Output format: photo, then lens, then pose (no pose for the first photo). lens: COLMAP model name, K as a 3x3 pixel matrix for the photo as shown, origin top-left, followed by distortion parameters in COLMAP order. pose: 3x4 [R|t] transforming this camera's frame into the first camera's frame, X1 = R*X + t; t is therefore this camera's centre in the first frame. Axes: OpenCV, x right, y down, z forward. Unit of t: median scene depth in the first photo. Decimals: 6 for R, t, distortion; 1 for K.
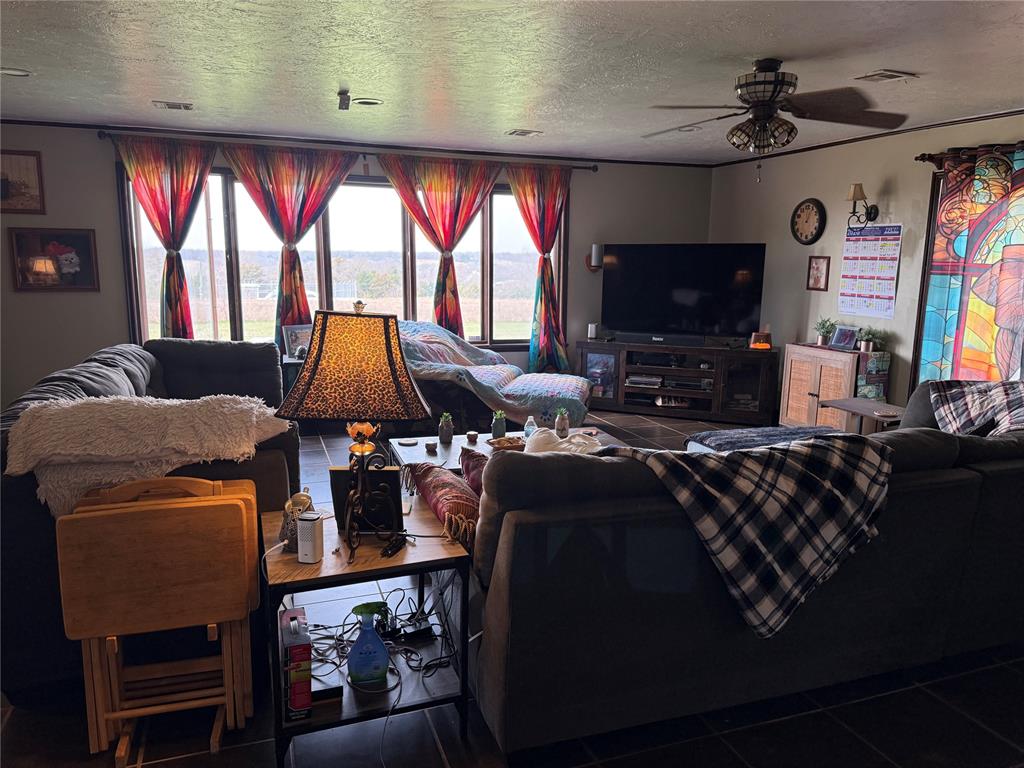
lens RADIAL K [[734.8, 0, 507.7], [0, 734.8, 389.8], [0, 0, 1]] dist [0.100150, -0.129634]
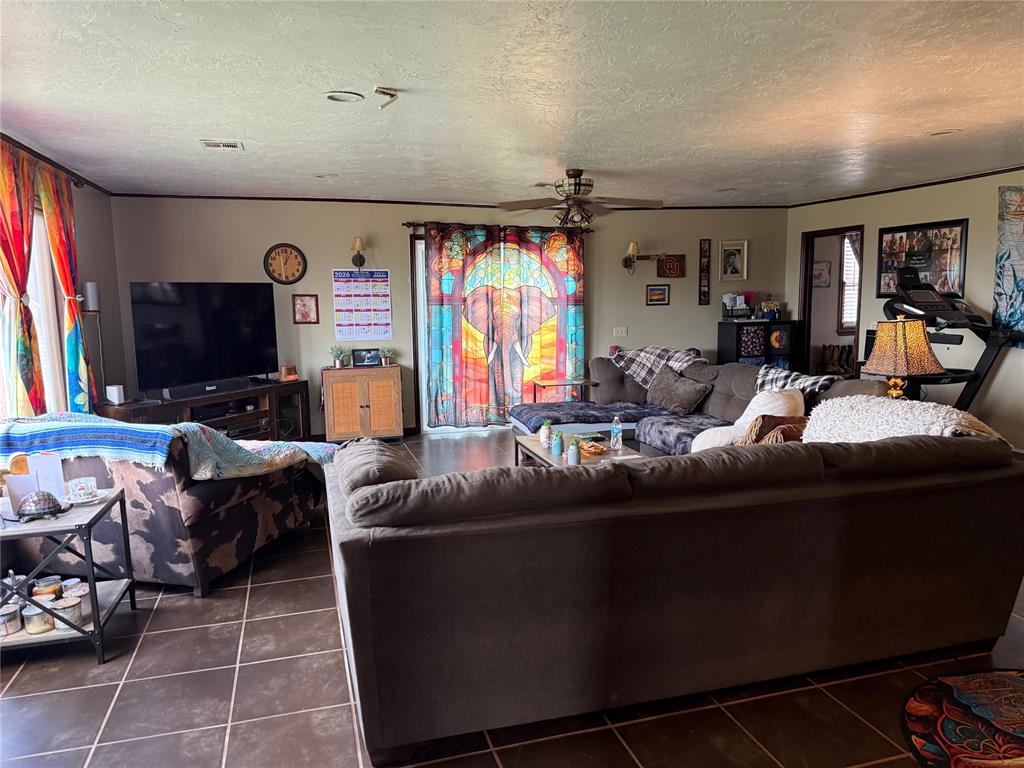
lens RADIAL K [[734.8, 0, 507.7], [0, 734.8, 389.8], [0, 0, 1]] dist [0.100150, -0.129634]
pose [[0.057539, -0.144885, 0.987774, -0.773371], [0.192567, 0.972444, 0.131419, -0.135139], [-0.979596, 0.182650, 0.083853, 0.670313]]
